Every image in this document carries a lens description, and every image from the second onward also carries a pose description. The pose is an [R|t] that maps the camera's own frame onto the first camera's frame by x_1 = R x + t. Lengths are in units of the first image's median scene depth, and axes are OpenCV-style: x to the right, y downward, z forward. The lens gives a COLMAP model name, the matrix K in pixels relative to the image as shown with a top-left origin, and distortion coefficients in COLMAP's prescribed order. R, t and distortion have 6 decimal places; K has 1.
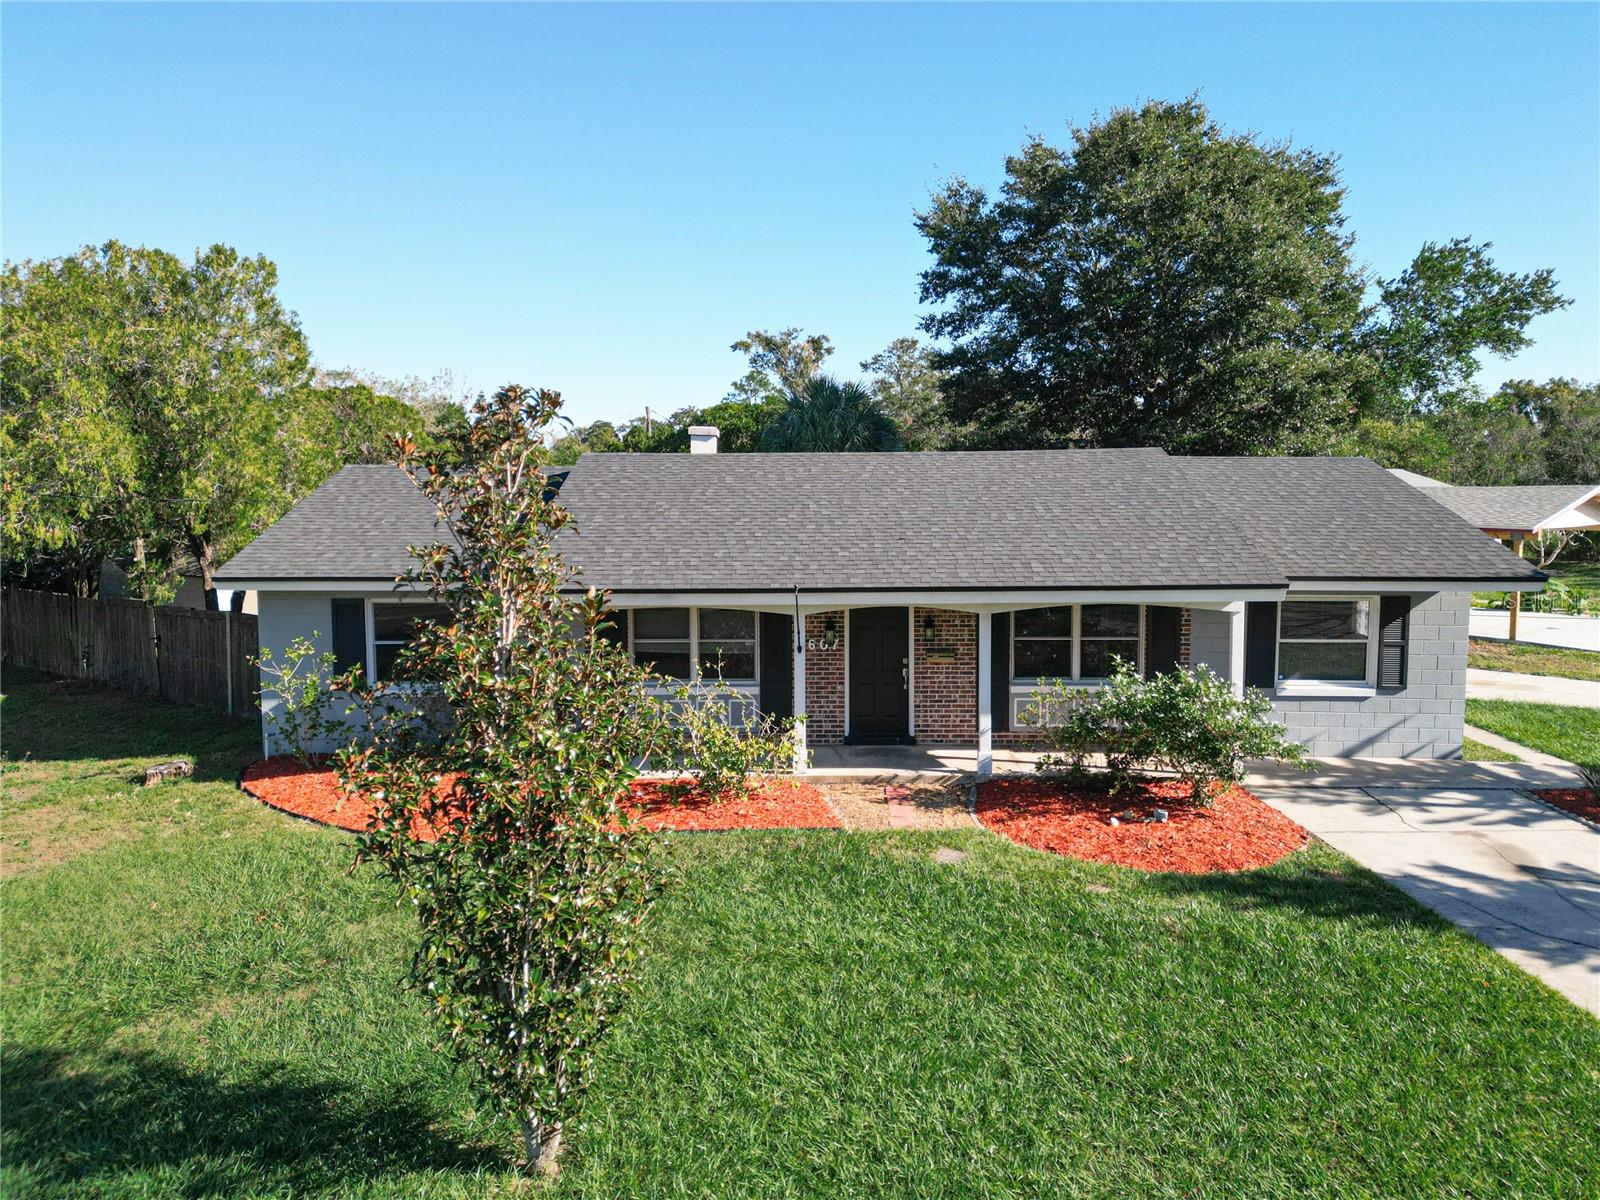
lens RADIAL K [[1113.3, 0, 800.0], [0, 1113.3, 600.0], [0, 0, 1]] dist [0.067382, -0.052829]
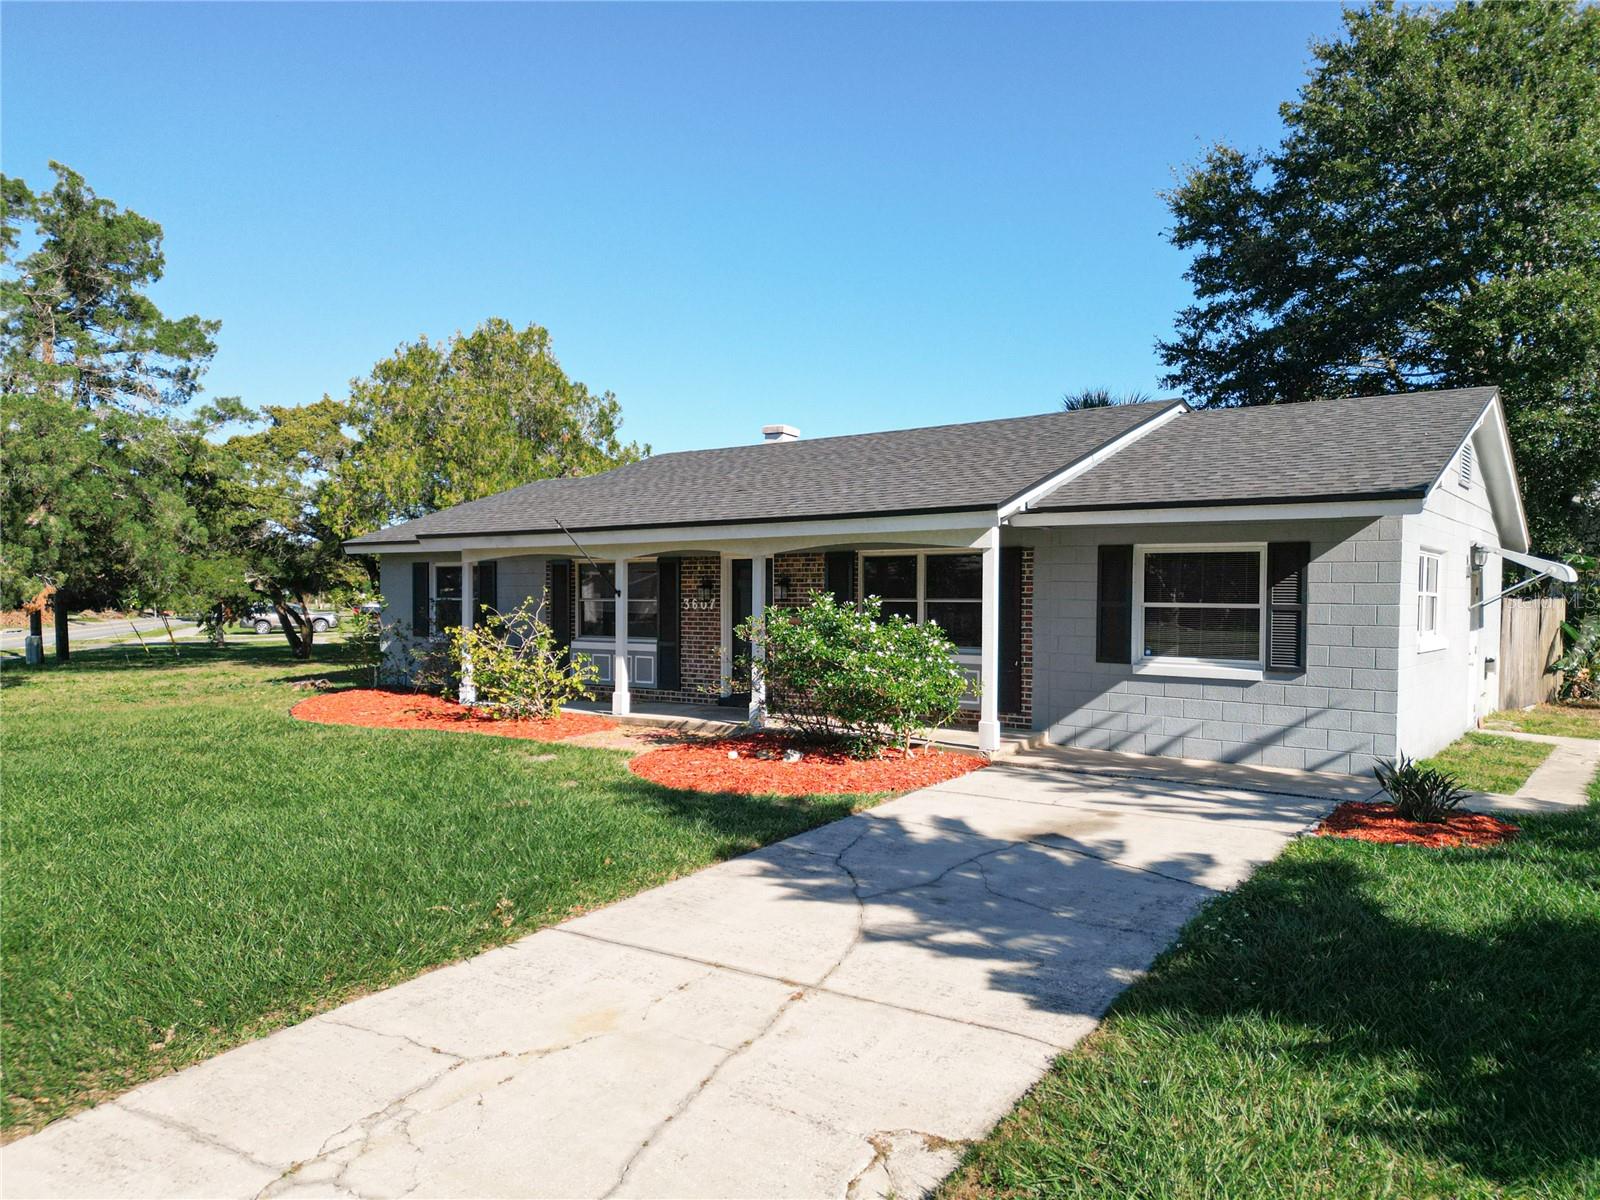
lens RADIAL K [[1134.4, 0, 793.9], [0, 1134.4, 639.0], [0, 0, 1]] dist [0.071753, -0.071146]
pose [[0.806856, 0.029623, -0.590005, 0.729059], [-0.072663, 0.996135, -0.049355, 0.122066], [0.586262, 0.082694, 0.805890, 0.227920]]
